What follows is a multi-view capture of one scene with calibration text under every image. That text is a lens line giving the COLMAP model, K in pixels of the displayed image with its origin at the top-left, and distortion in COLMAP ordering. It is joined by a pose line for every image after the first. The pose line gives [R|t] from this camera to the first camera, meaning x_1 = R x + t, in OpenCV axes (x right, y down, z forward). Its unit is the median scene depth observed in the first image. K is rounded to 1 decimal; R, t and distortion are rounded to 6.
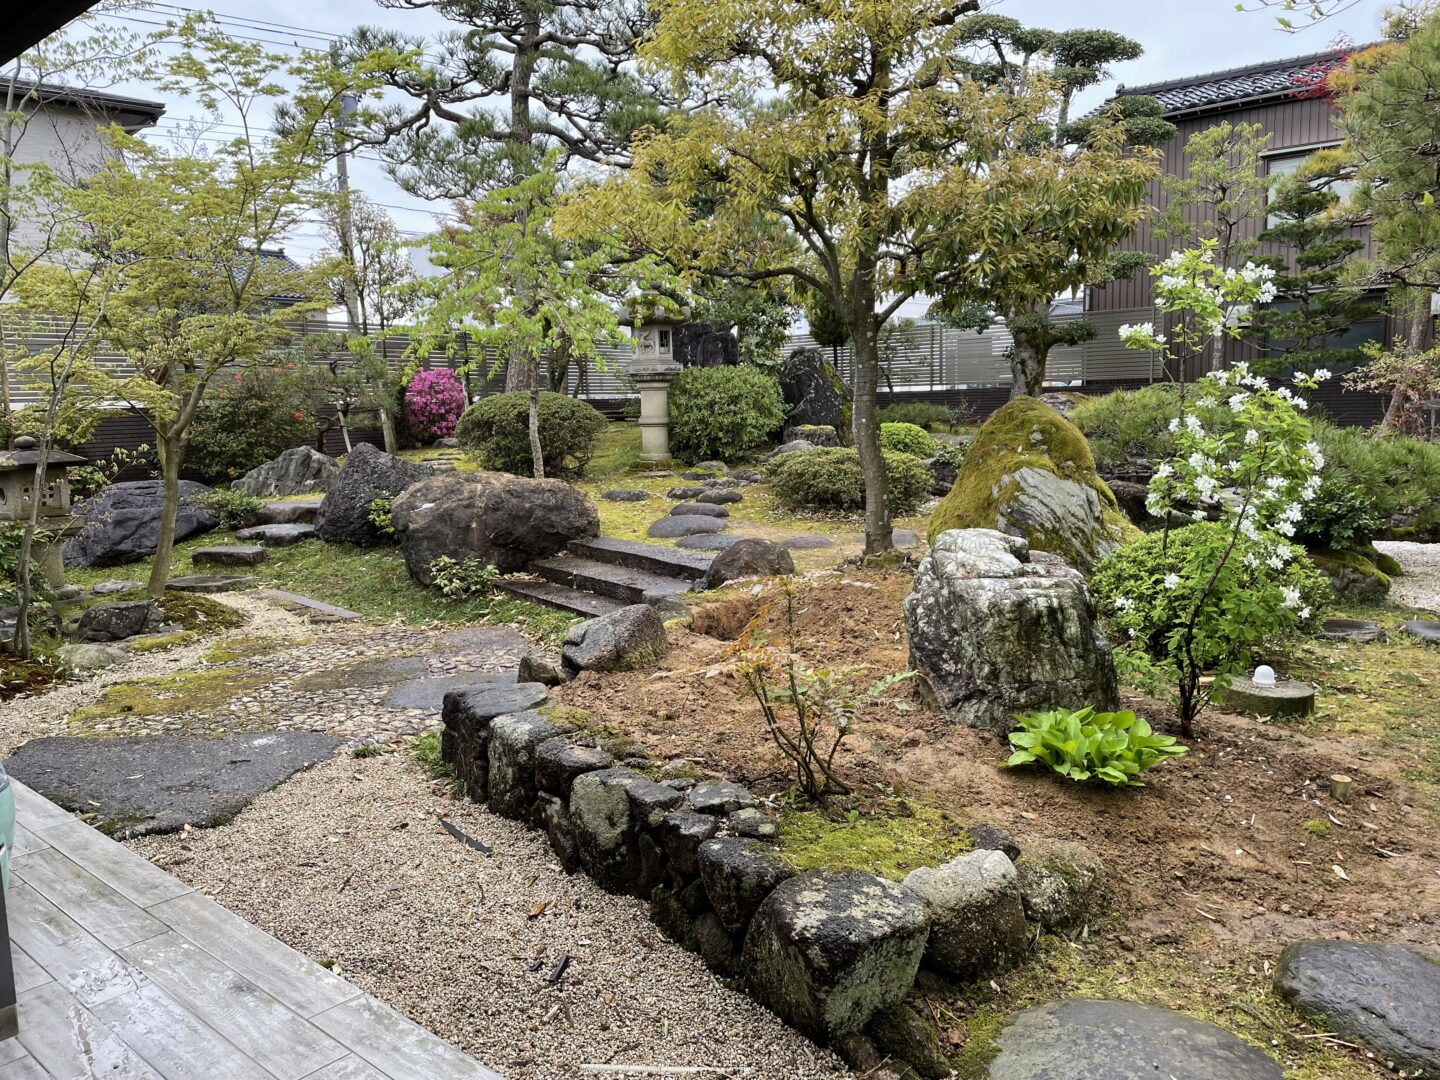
lens RADIAL K [[1094.6, 0, 717.5], [0, 1094.6, 526.3], [0, 0, 1]] dist [0.096256, -0.134595]
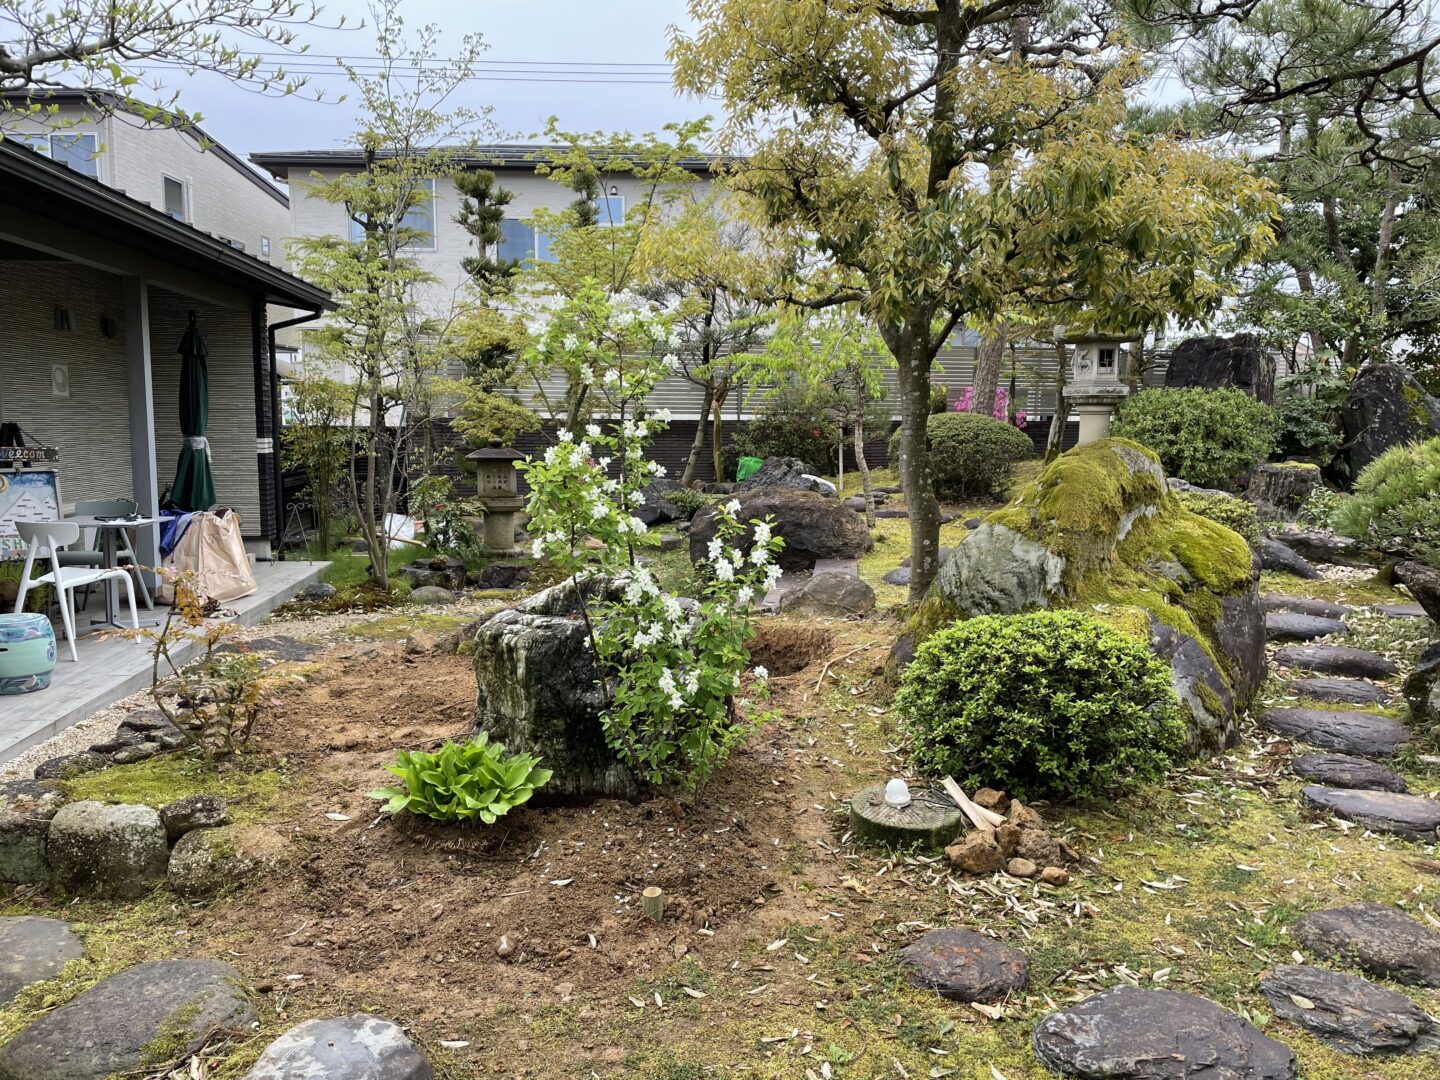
lens RADIAL K [[1094.6, 0, 717.5], [0, 1094.6, 526.3], [0, 0, 1]] dist [0.096256, -0.134595]
pose [[0.740407, 0.095082, -0.665400, 0.875584], [-0.102498, 0.994338, 0.028034, -0.066190], [0.664298, 0.047446, 0.745961, 0.286943]]
